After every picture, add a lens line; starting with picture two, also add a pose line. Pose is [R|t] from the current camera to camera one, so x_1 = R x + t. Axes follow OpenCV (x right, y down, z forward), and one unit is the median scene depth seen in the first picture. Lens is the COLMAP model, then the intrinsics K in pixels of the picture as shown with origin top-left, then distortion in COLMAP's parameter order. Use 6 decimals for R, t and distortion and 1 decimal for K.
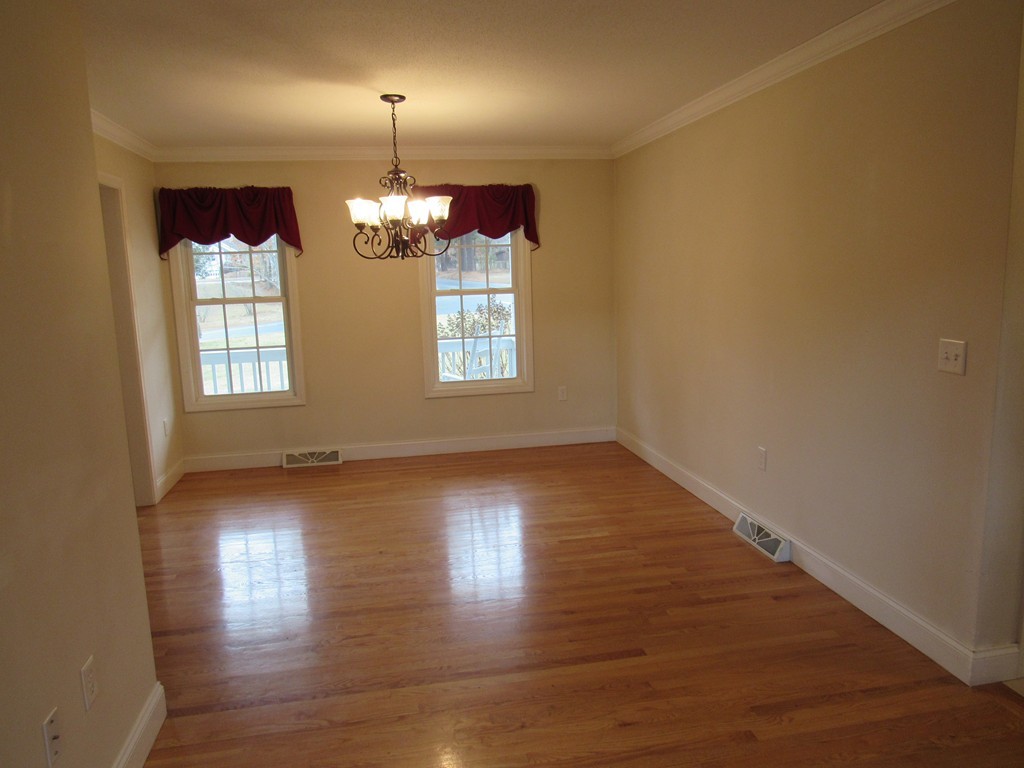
lens RADIAL K [[731.5, 0, 513.1], [0, 731.5, 390.0], [0, 0, 1]] dist [-0.028780, 0.007952]
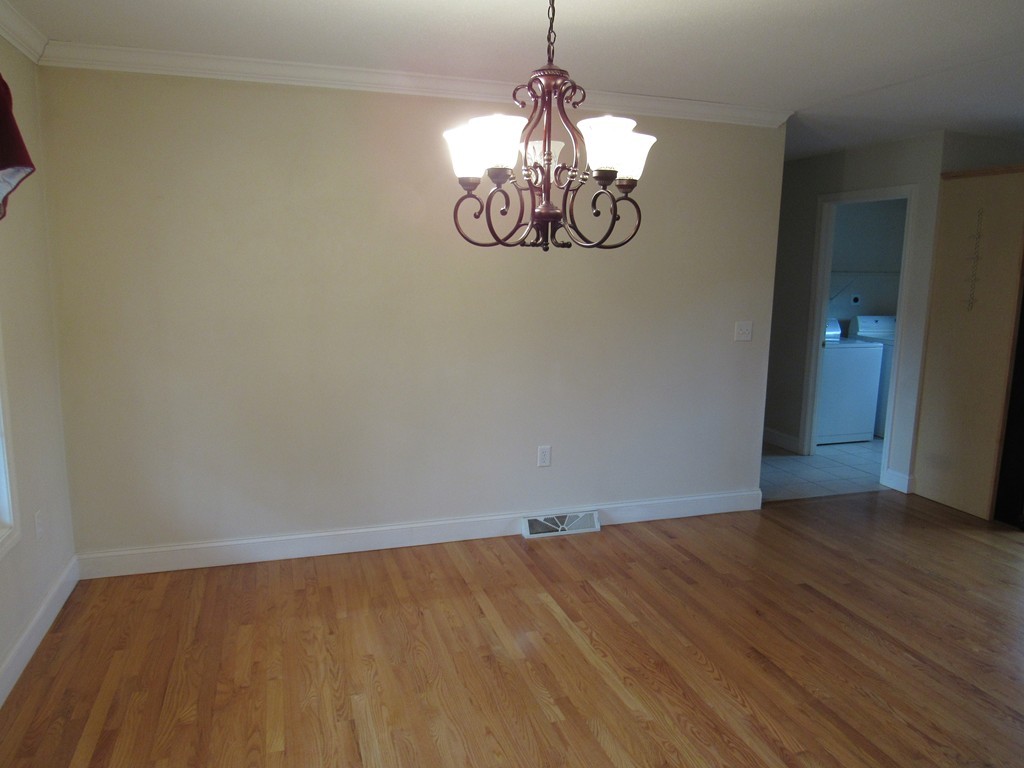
lens RADIAL K [[731.5, 0, 513.1], [0, 731.5, 390.0], [0, 0, 1]] dist [-0.028780, 0.007952]
pose [[-0.129912, -0.137591, 0.981933, -0.637164], [0.152454, 0.975777, 0.156898, -0.162468], [-0.979735, 0.170082, -0.105789, 1.056425]]
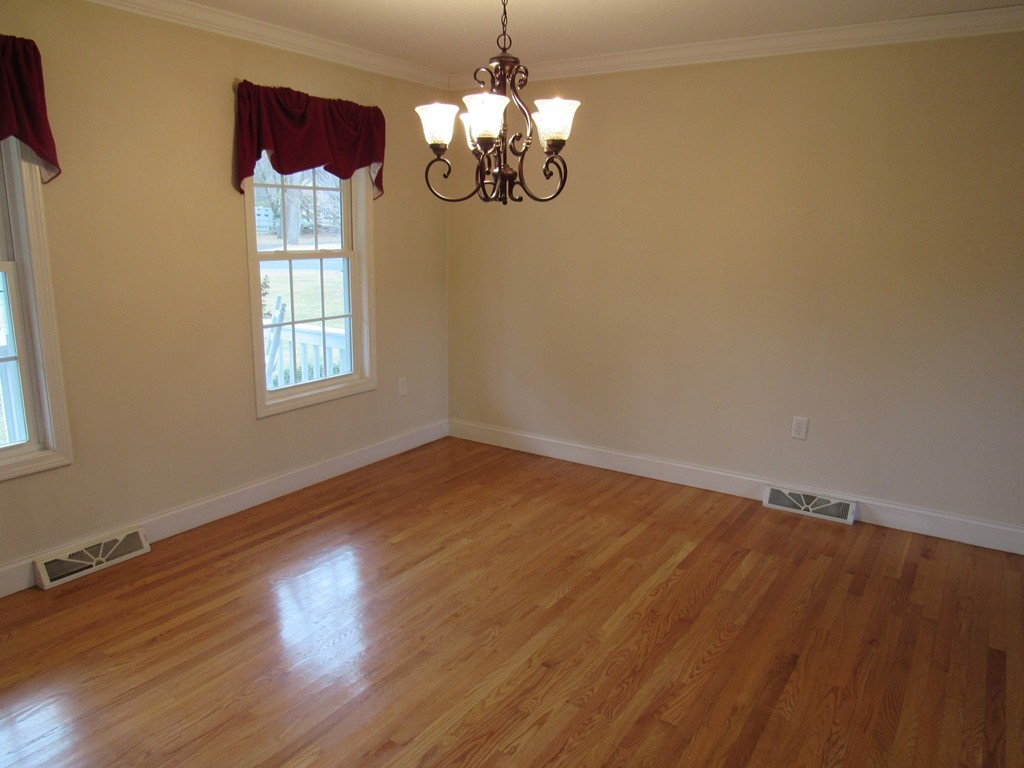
lens RADIAL K [[731.5, 0, 513.1], [0, 731.5, 390.0], [0, 0, 1]] dist [-0.028780, 0.007952]
pose [[0.693110, -0.119359, 0.710881, -0.592019], [0.082879, 0.992851, 0.085895, -0.071733], [-0.716051, -0.000618, 0.698048, 0.539076]]
